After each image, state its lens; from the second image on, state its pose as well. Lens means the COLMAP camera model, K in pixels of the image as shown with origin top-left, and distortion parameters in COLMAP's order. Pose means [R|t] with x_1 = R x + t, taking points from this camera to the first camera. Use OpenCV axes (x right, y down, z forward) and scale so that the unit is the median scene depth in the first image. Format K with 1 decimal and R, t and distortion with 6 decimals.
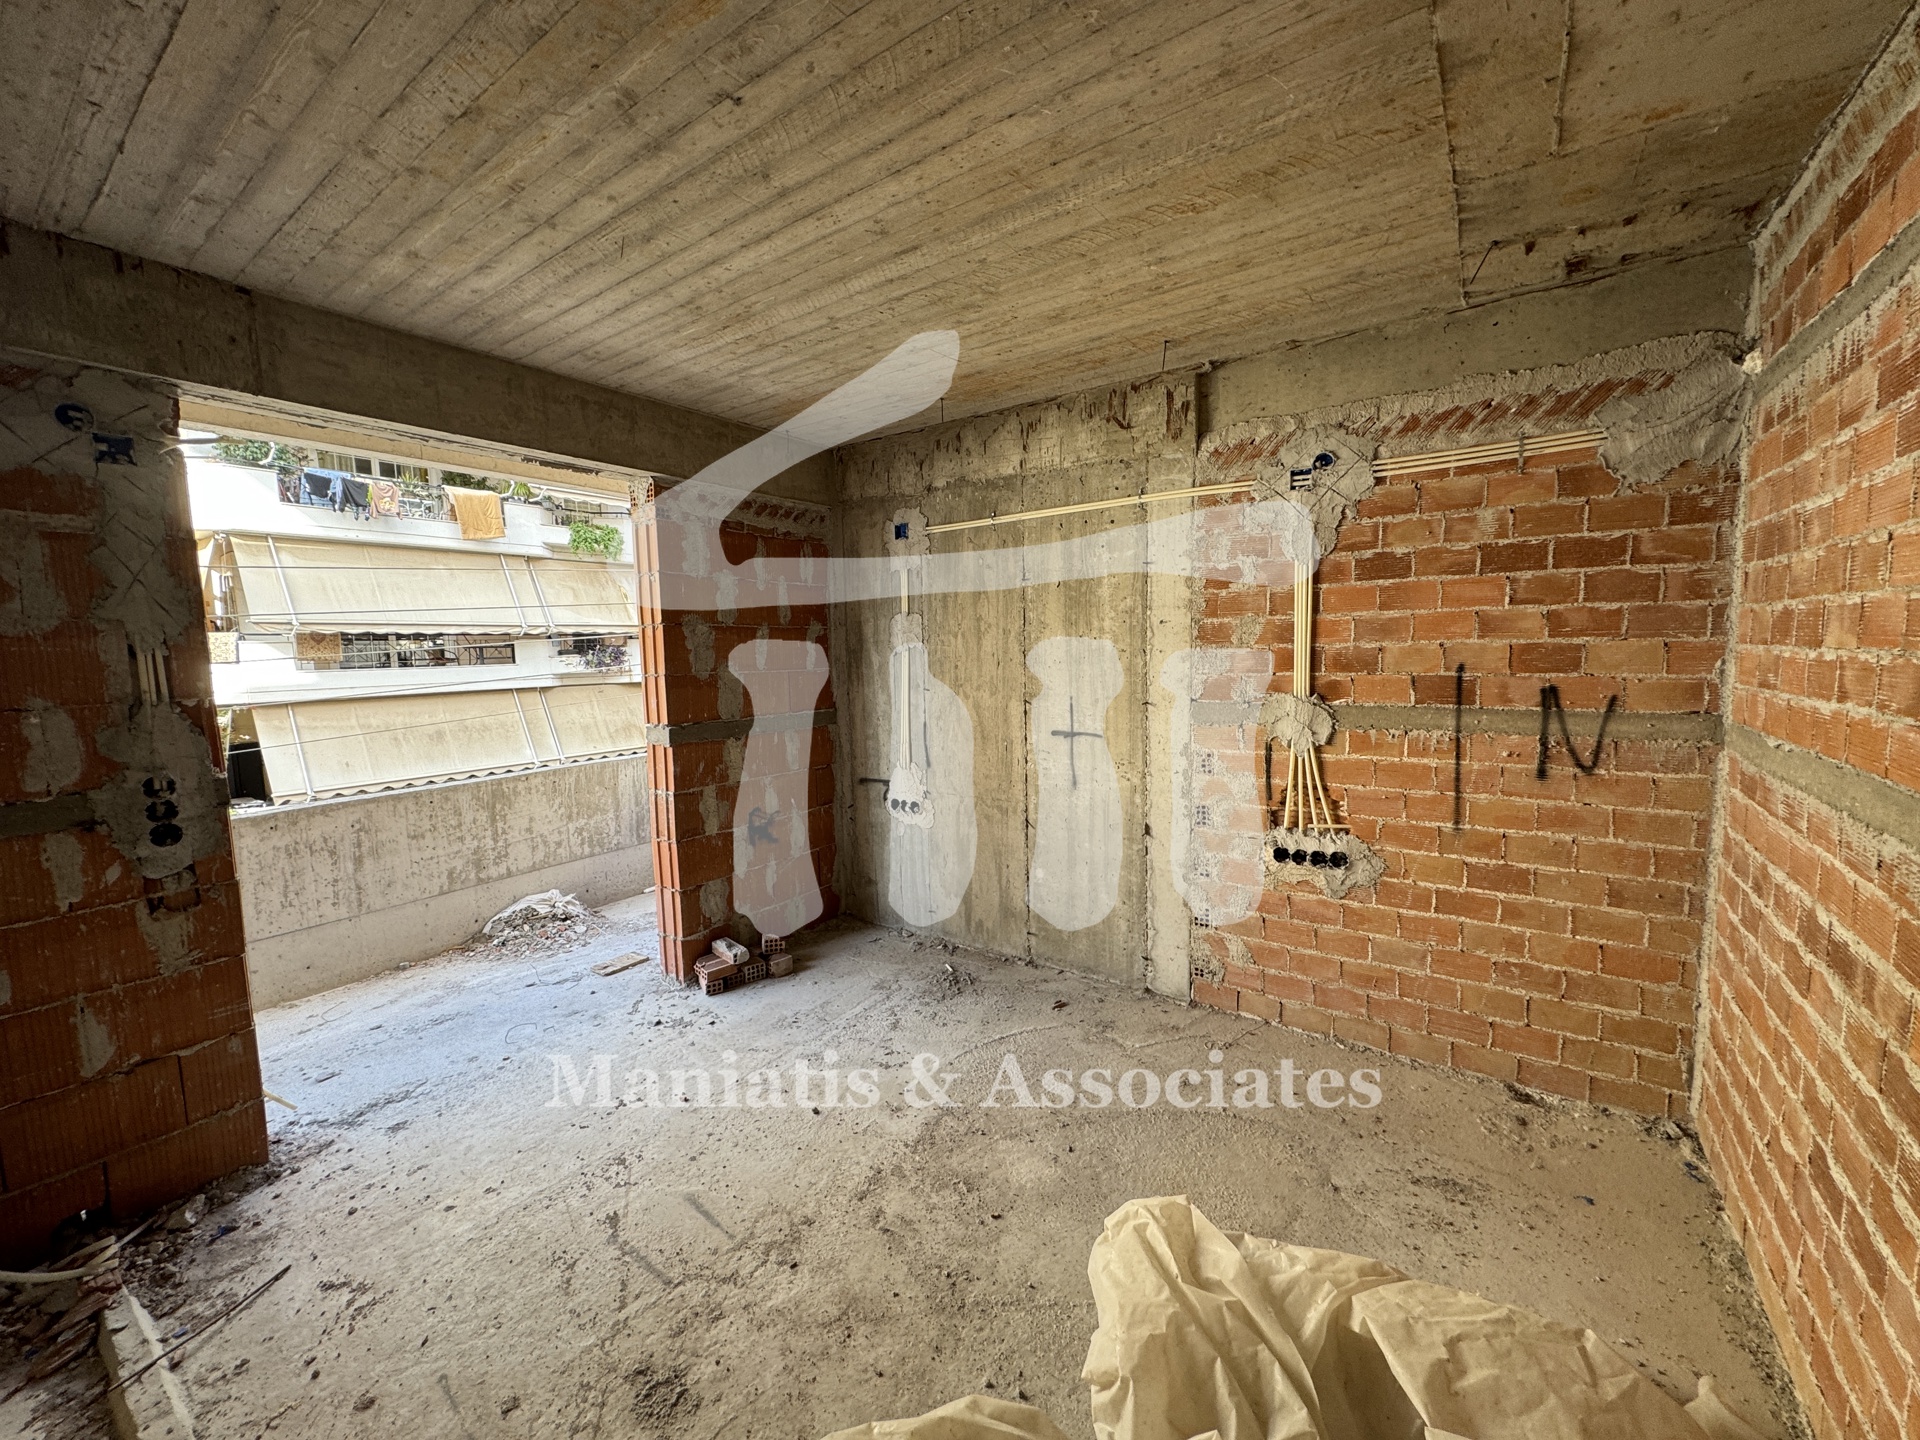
lens RADIAL K [[760.4, 0, 962.1], [0, 760.4, 722.0], [0, 0, 1]] dist [-0.000781, 0.000062]
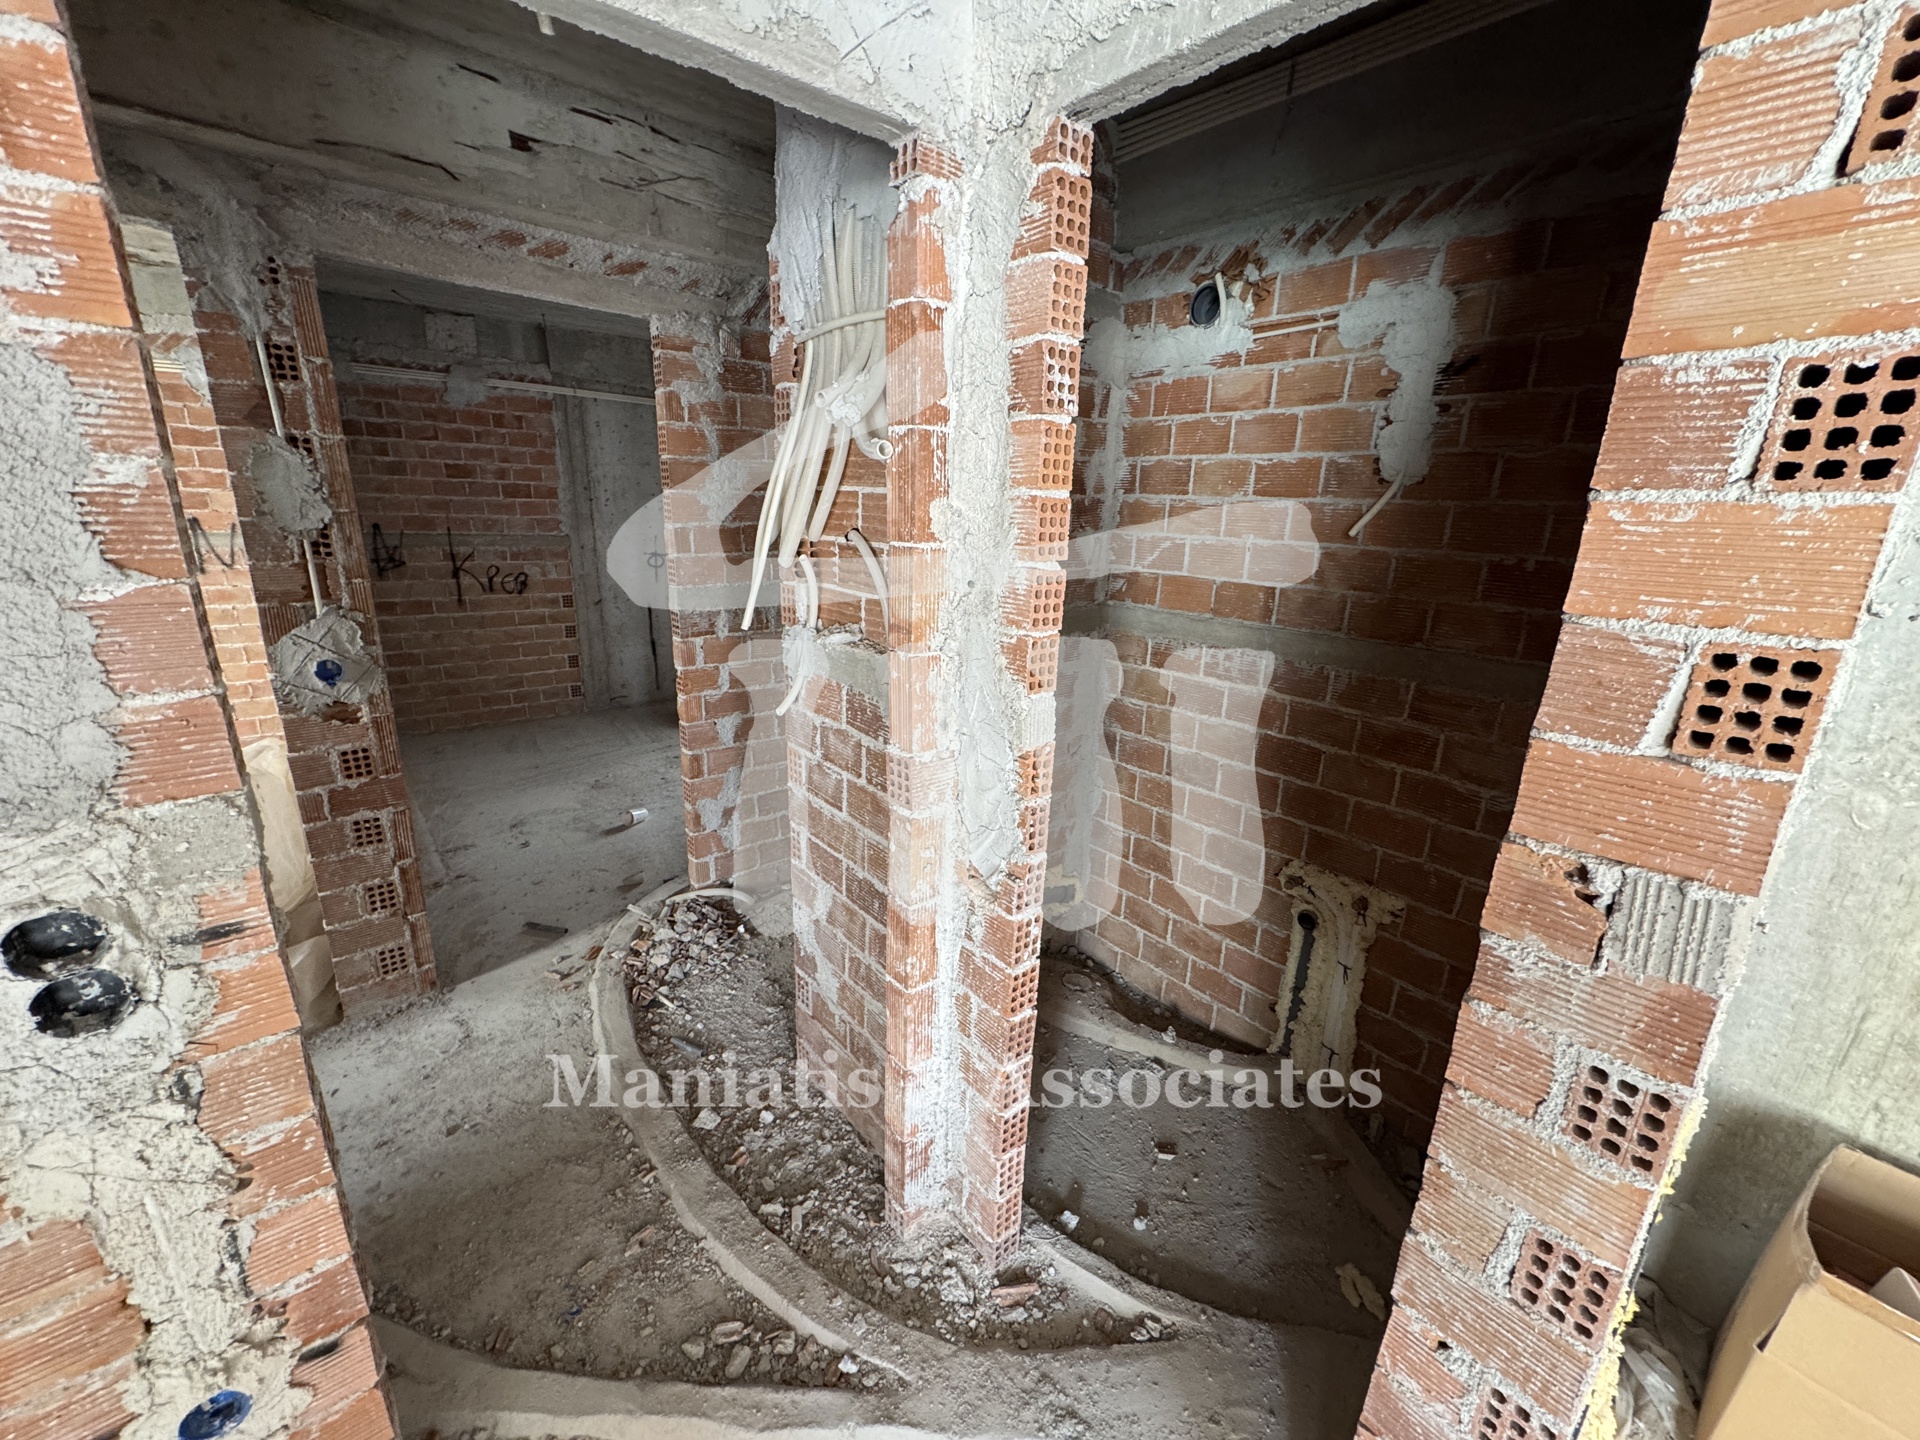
lens RADIAL K [[760.4, 0, 961.6], [0, 760.4, 722.0], [0, 0, 1]] dist [-0.000781, 0.000062]
pose [[0.249934, -0.234662, 0.939397, -0.381479], [0.054433, 0.972059, 0.228339, 0.079150], [-0.966732, -0.005935, 0.255724, -0.841378]]
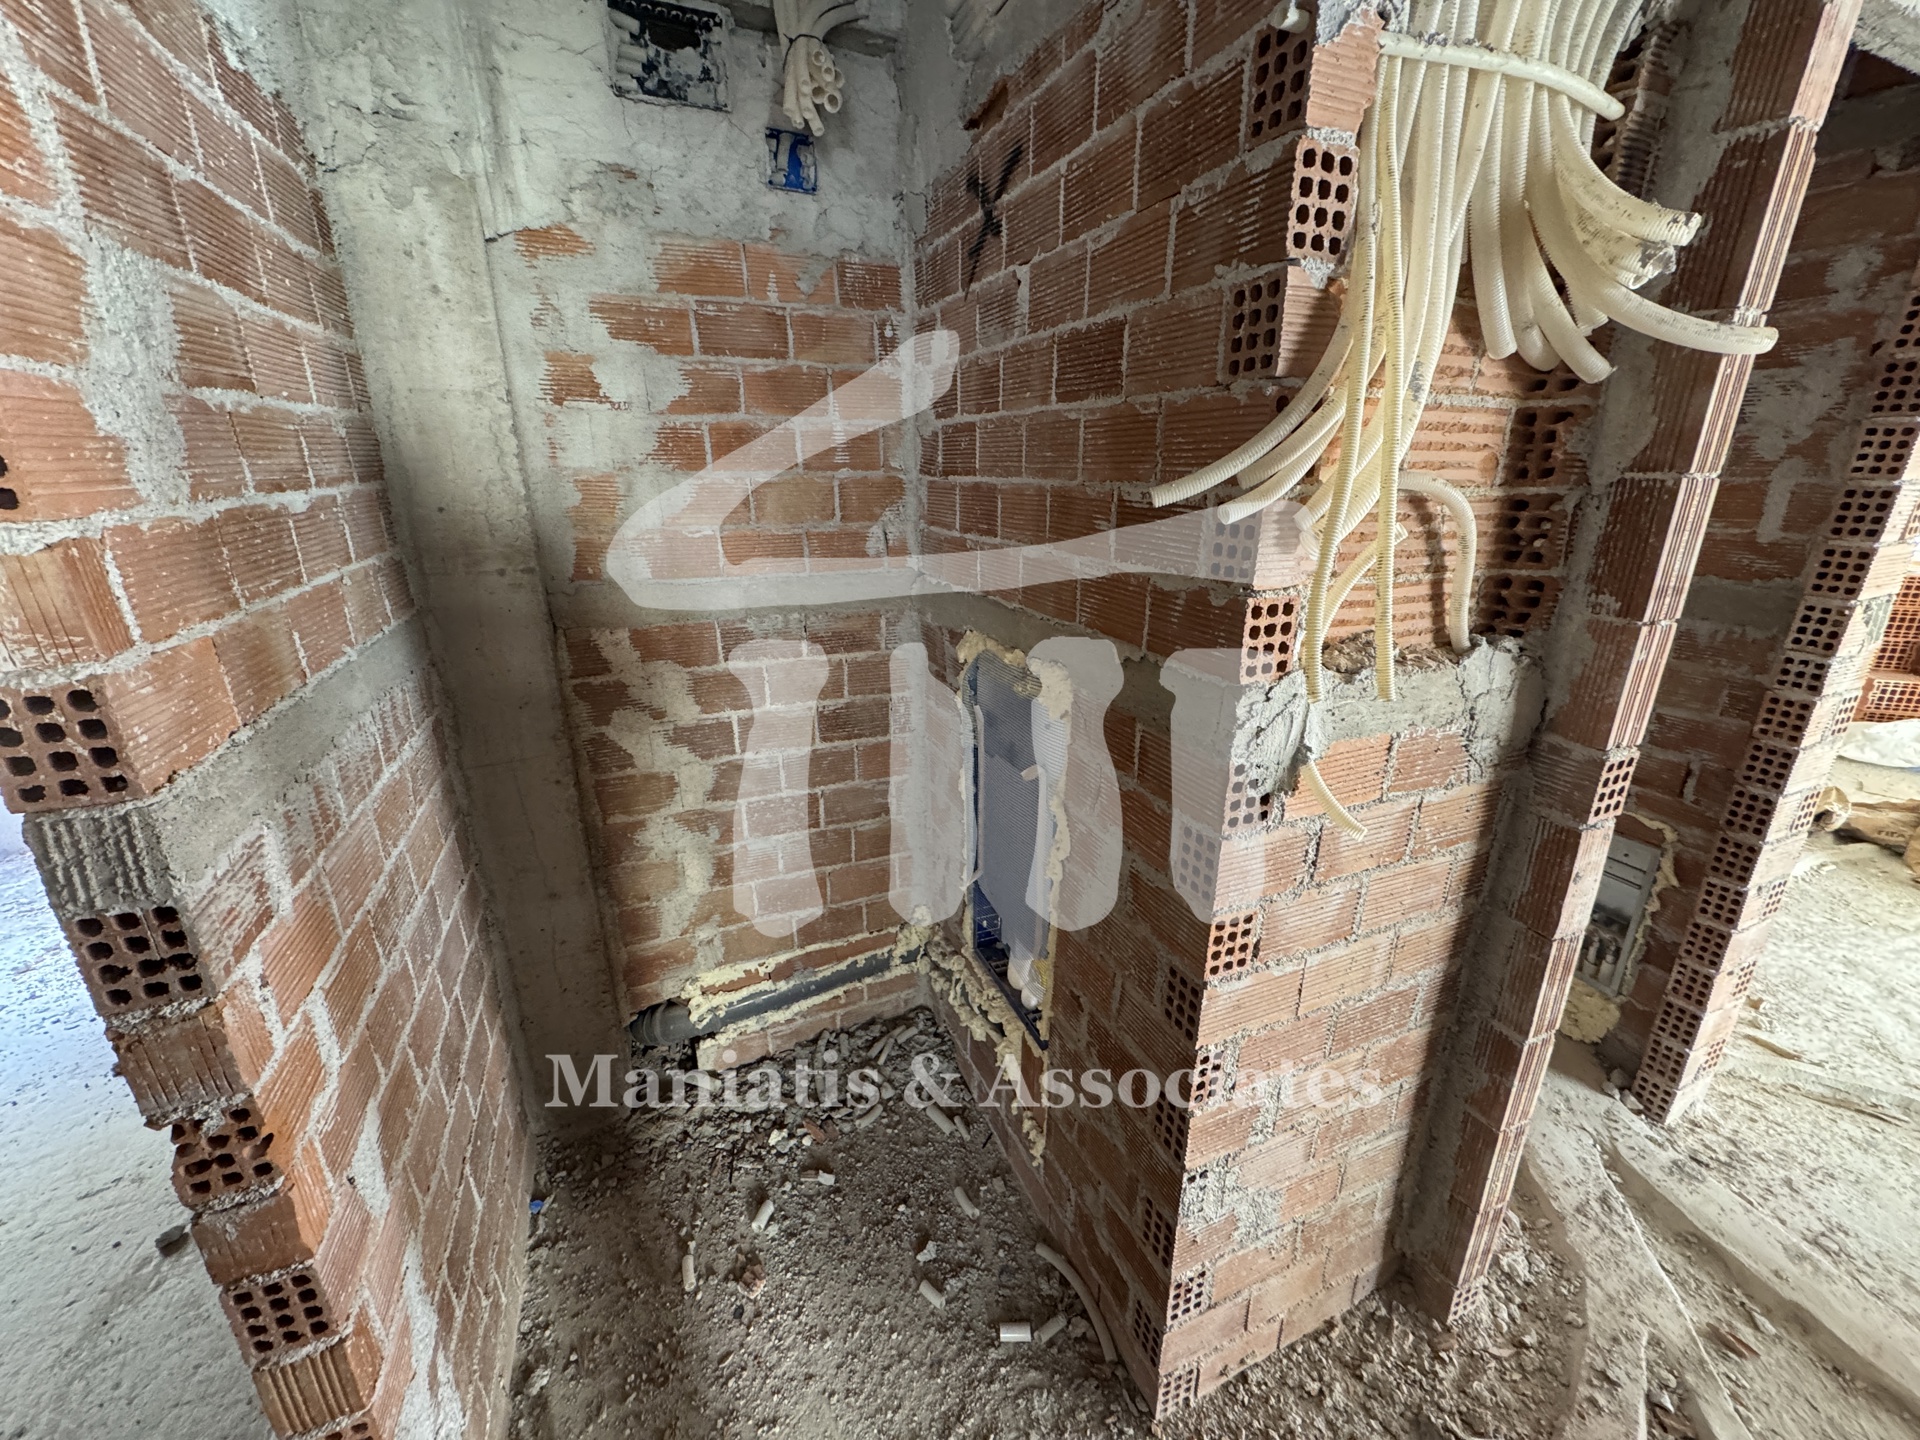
lens RADIAL K [[760.4, 0, 962.0], [0, 760.4, 720.3], [0, 0, 1]] dist [-0.000781, 0.000062]
pose [[-0.853549, -0.142853, 0.501046, 0.104434], [0.064913, 0.925026, 0.374316, 0.031228], [-0.516954, 0.352021, -0.780282, -0.278465]]
